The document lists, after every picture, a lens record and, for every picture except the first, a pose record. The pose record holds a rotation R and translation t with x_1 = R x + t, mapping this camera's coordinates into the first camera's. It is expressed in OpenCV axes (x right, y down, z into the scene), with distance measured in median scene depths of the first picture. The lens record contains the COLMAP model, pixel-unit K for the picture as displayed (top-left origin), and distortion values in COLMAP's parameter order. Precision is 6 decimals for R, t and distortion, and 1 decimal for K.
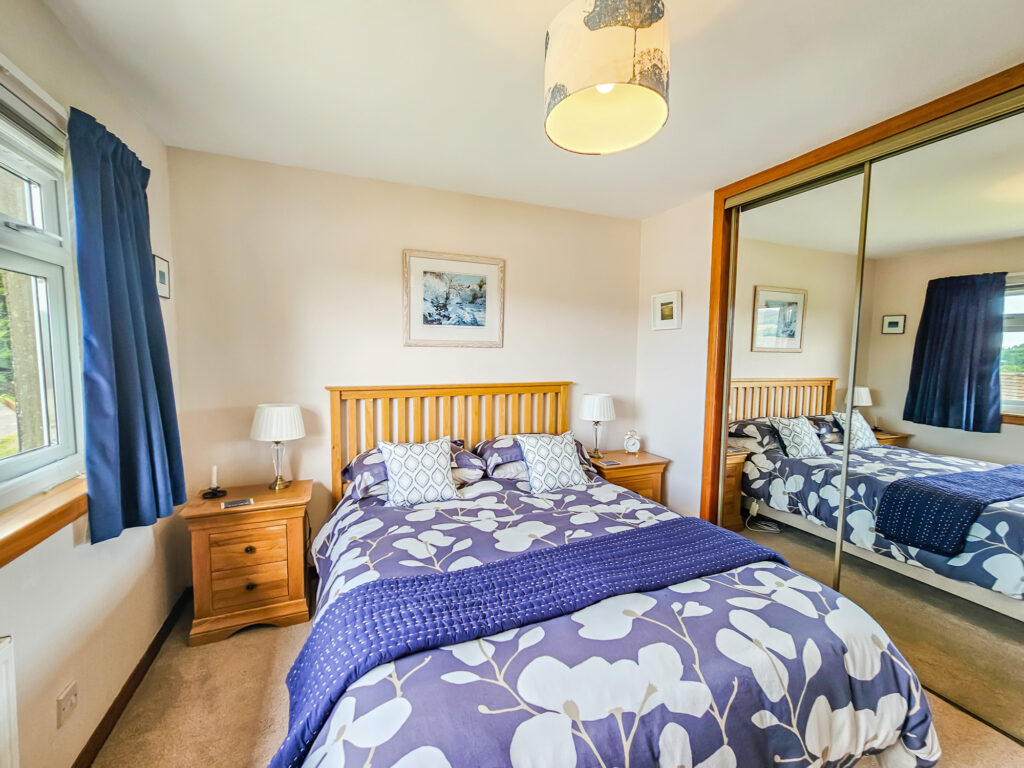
lens RADIAL K [[424.3, 0, 509.3], [0, 424.3, 384.4], [0, 0, 1]] dist [0.000009, -0.000034]
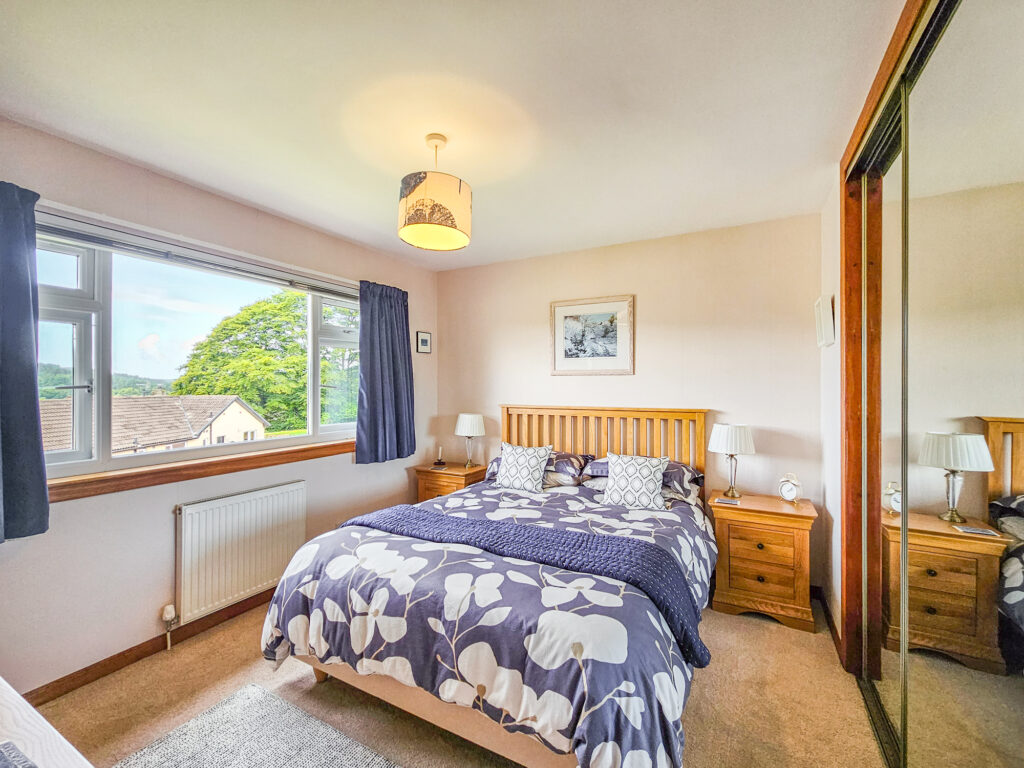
lens RADIAL K [[424.3, 0, 509.3], [0, 424.3, 384.4], [0, 0, 1]] dist [0.000009, -0.000034]
pose [[0.634852, -0.011949, -0.772541, 0.916184], [-0.052182, 0.996934, -0.058302, 0.026167], [0.770870, 0.077326, 0.632282, 0.110486]]
